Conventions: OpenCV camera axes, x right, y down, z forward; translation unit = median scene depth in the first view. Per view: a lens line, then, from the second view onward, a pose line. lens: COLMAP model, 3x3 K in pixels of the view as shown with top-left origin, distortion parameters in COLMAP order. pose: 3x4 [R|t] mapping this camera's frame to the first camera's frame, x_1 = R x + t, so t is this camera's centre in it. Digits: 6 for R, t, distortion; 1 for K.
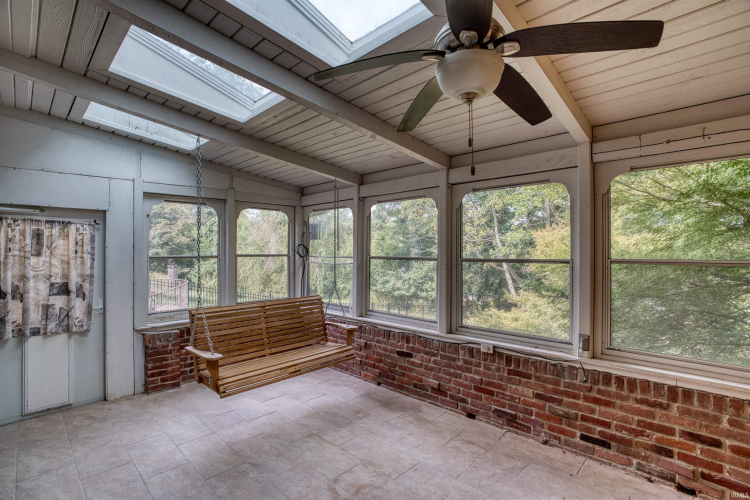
lens RADIAL K [[354.2, 0, 375.4], [0, 354.2, 249.2], [0, 0, 1]] dist [-0.028595, 0.004390]
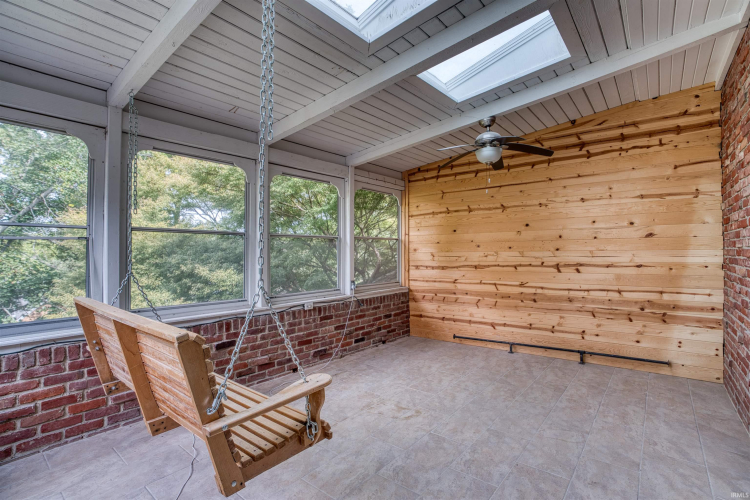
lens RADIAL K [[356.5, 0, 376.0], [0, 356.5, 252.1], [0, 0, 1]] dist [-0.036744, 0.001628]
pose [[-0.086152, 0.009000, 0.996241, -1.145790], [-0.000178, 0.999959, -0.009049, 0.127911], [-0.996282, -0.000957, -0.086146, 1.066834]]
